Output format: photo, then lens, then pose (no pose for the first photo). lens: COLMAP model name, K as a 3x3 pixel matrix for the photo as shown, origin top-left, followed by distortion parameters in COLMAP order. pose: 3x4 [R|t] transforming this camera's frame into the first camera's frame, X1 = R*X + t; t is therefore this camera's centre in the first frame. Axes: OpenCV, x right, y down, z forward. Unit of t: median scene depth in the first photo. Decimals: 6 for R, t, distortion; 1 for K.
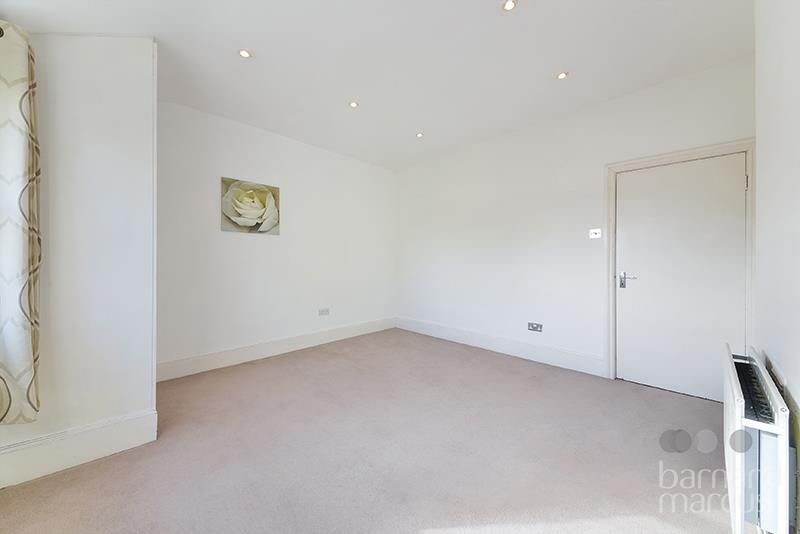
lens RADIAL K [[274.6, 0, 399.6], [0, 274.6, 264.0], [0, 0, 1]] dist [0.000399, 0.000006]
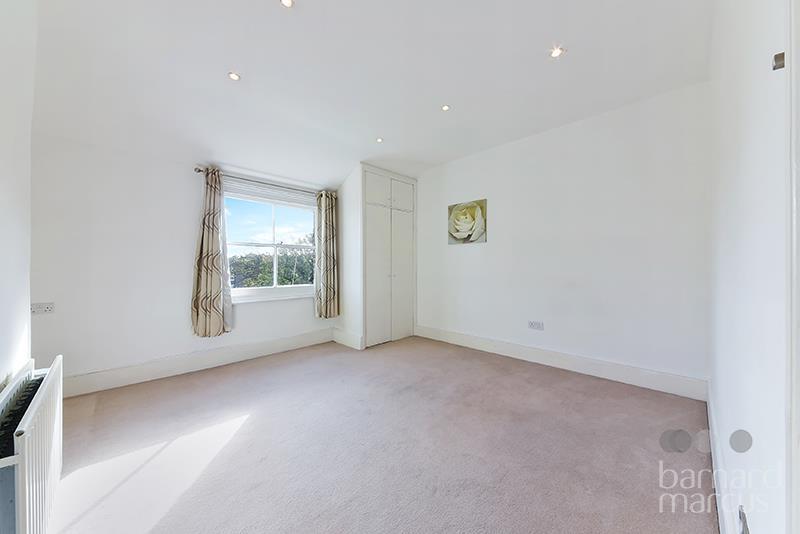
lens RADIAL K [[274.6, 0, 399.7], [0, 274.6, 267.2], [0, 0, 1]] dist [0.000399, 0.000006]
pose [[0.016895, 0.000293, -0.999857, 0.693651], [-0.009134, 0.999958, 0.000139, -0.002941], [0.999816, 0.009130, 0.016897, 0.684485]]
